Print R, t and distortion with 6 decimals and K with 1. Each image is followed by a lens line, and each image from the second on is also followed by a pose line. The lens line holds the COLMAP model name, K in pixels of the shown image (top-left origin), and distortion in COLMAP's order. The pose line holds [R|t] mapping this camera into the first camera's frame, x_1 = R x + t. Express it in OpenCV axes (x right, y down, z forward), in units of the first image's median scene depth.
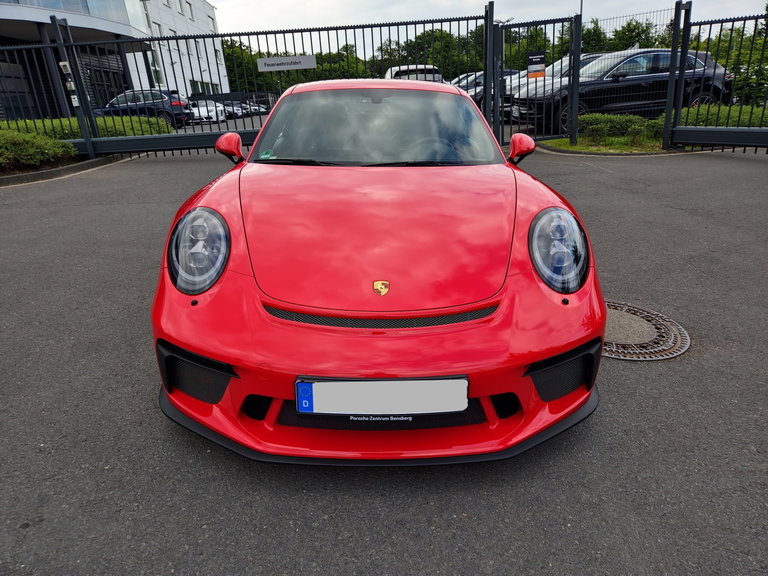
lens RADIAL K [[515.9, 0, 379.1], [0, 515.9, 289.4], [0, 0, 1]] dist [0.057599, -0.056455]
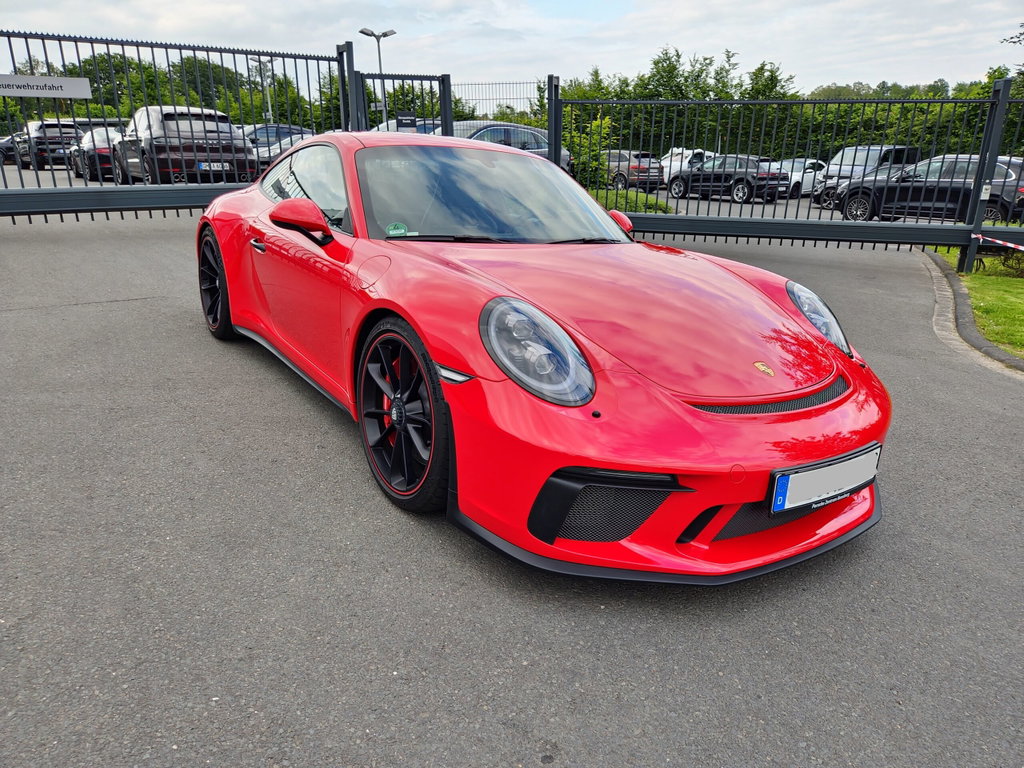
lens RADIAL K [[694.5, 0, 512.0], [0, 694.5, 384.0], [0, 0, 1]] dist [0.076537, -0.065364]
pose [[0.834277, -0.108238, 0.540616, -0.693310], [0.136358, 0.990586, -0.012099, -0.014960], [-0.534217, 0.083811, 0.841182, 0.129041]]
